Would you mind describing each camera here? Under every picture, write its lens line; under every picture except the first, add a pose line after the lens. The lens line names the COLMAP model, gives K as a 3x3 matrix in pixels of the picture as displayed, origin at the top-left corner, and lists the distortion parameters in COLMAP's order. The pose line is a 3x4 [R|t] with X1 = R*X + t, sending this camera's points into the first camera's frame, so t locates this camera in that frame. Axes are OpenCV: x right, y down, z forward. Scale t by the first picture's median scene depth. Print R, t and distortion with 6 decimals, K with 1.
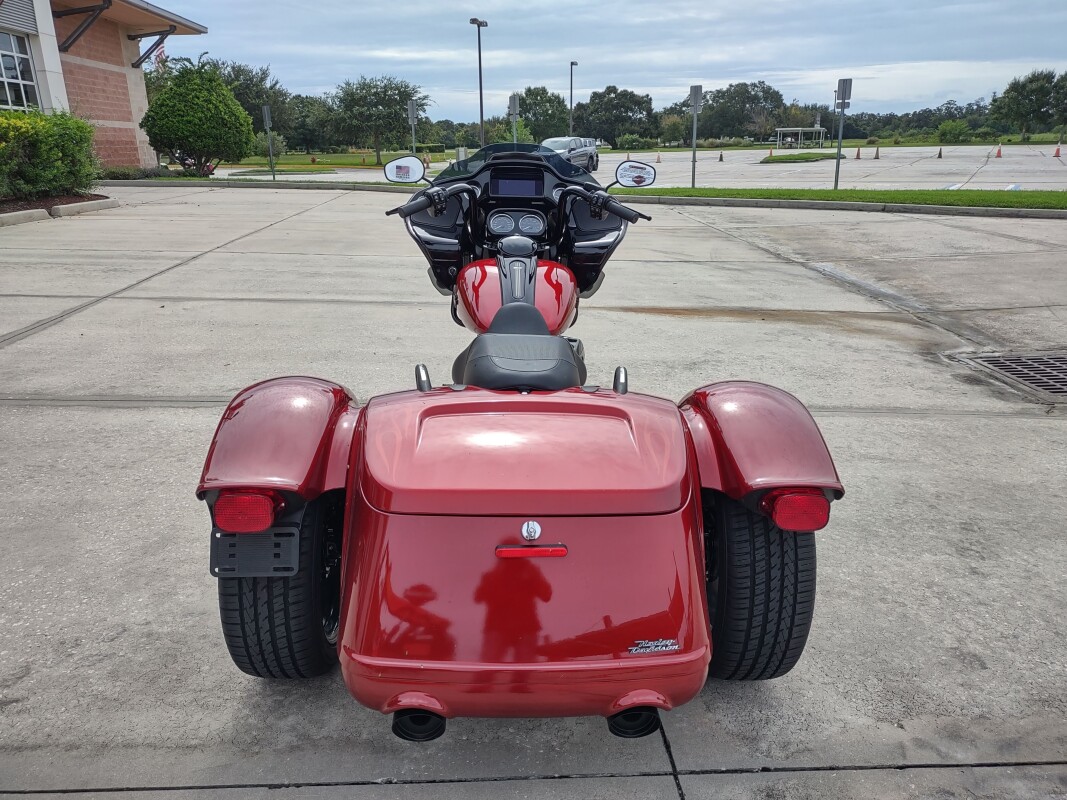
lens RADIAL K [[821.3, 0, 494.2], [0, 821.3, 411.6], [0, 0, 1]] dist [0.004099, -0.008918]
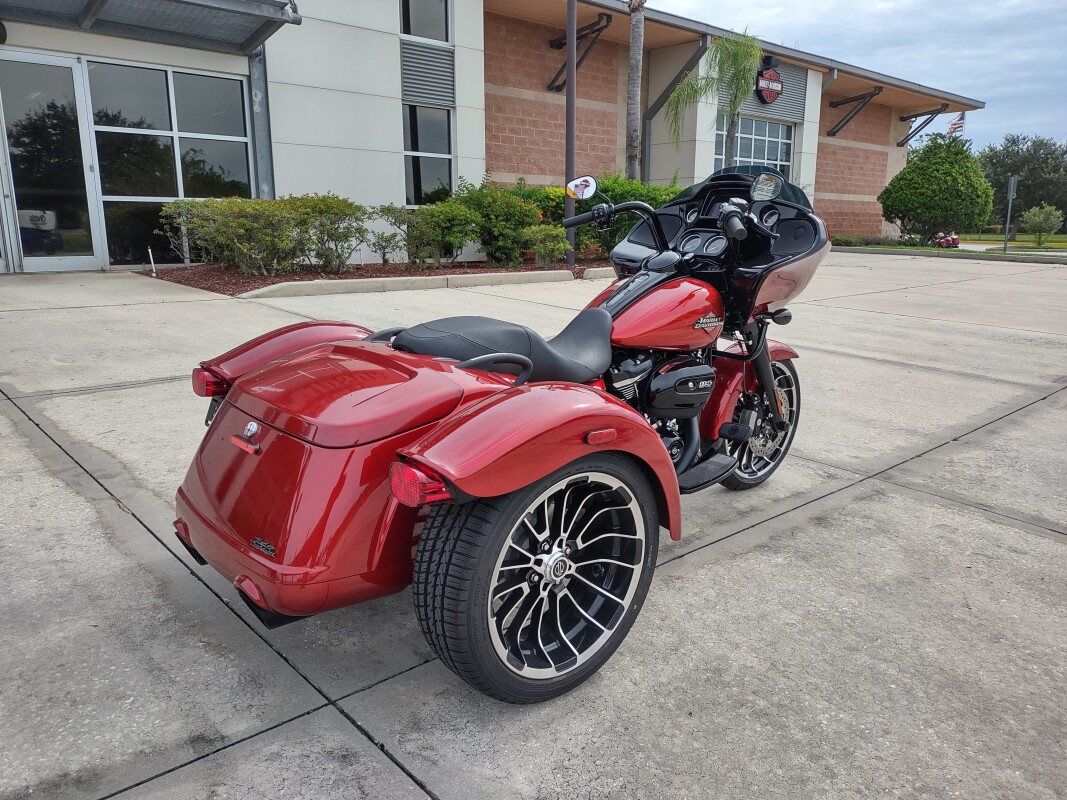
lens RADIAL K [[788.5, 0, 536.7], [0, 788.5, 396.8], [0, 0, 1]] dist [0.049773, -0.063974]
pose [[0.630592, 0.178455, -0.755320, 0.101857], [-0.253815, 0.967110, 0.016591, -0.002871], [0.733439, 0.181249, 0.655146, 0.039164]]
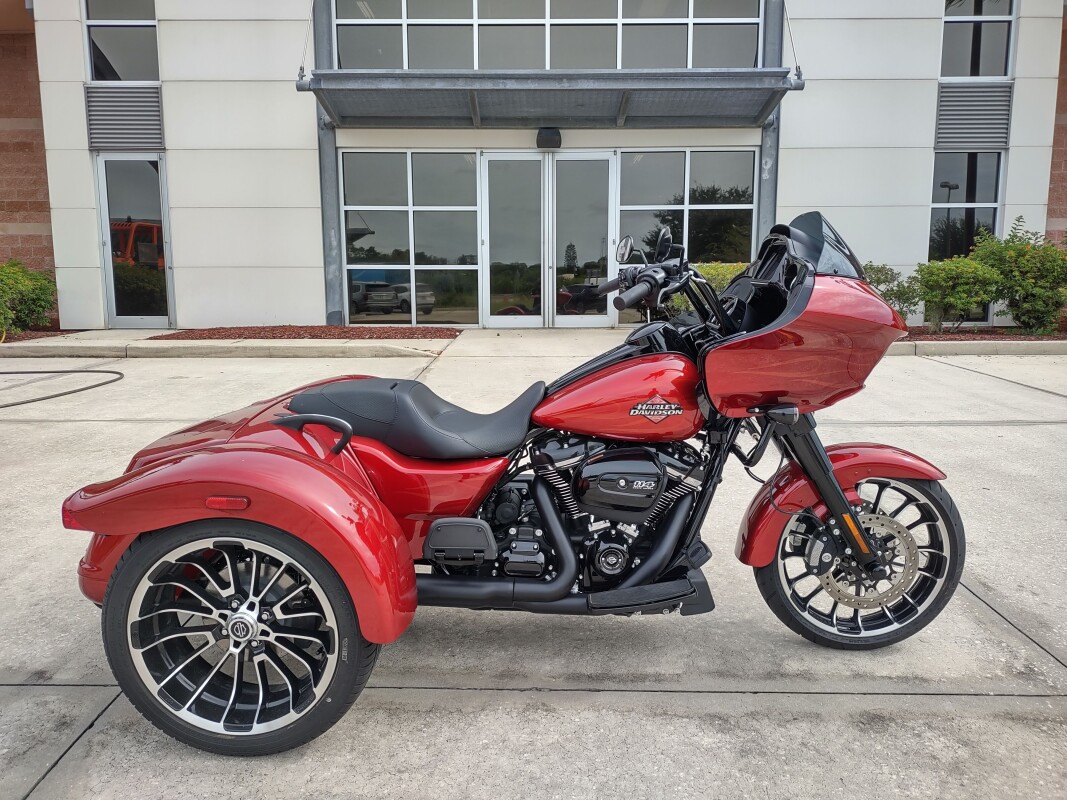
lens RADIAL K [[788.5, 0, 536.7], [0, 788.5, 396.8], [0, 0, 1]] dist [0.049773, -0.063974]
pose [[-0.060852, 0.150128, -0.986792, 0.123666], [-0.305219, 0.938471, 0.161599, -0.034011], [0.950336, 0.311021, -0.011286, 0.130031]]
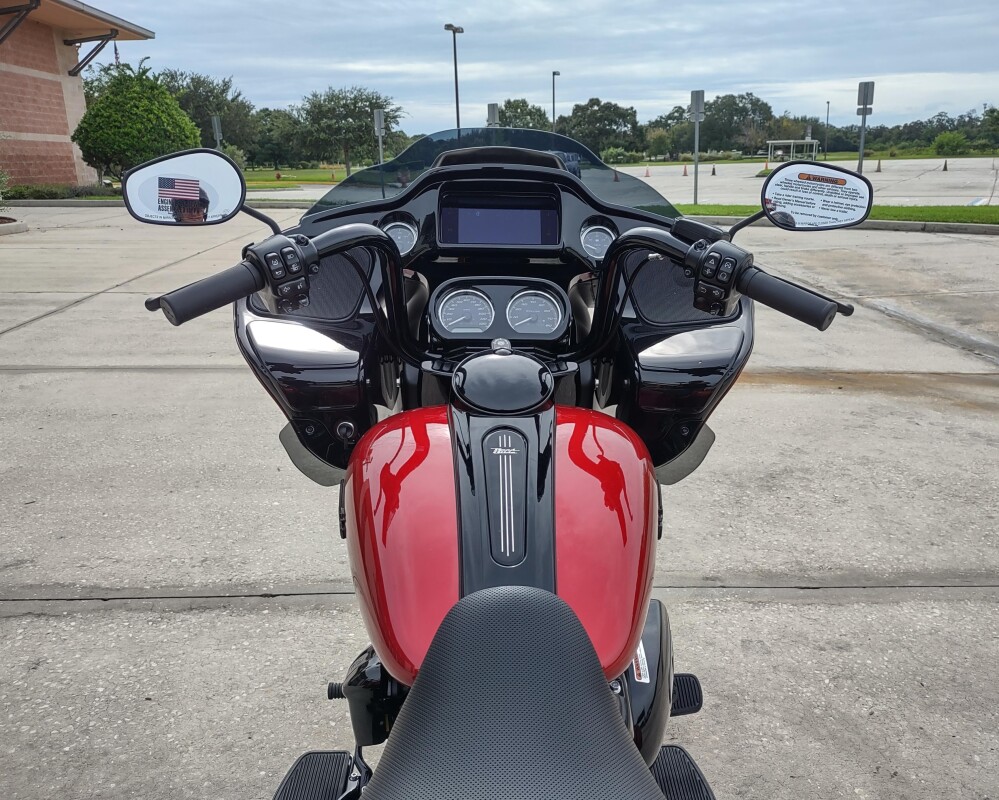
lens RADIAL K [[830.9, 0, 499.5], [0, 830.9, 400.0], [0, 0, 1]] dist [-0.003297, -0.001288]
pose [[0.999551, -0.012435, 0.027270, 0.002298], [0.013335, 0.999364, -0.033083, -0.026394], [-0.026841, 0.033432, 0.999081, 0.089340]]
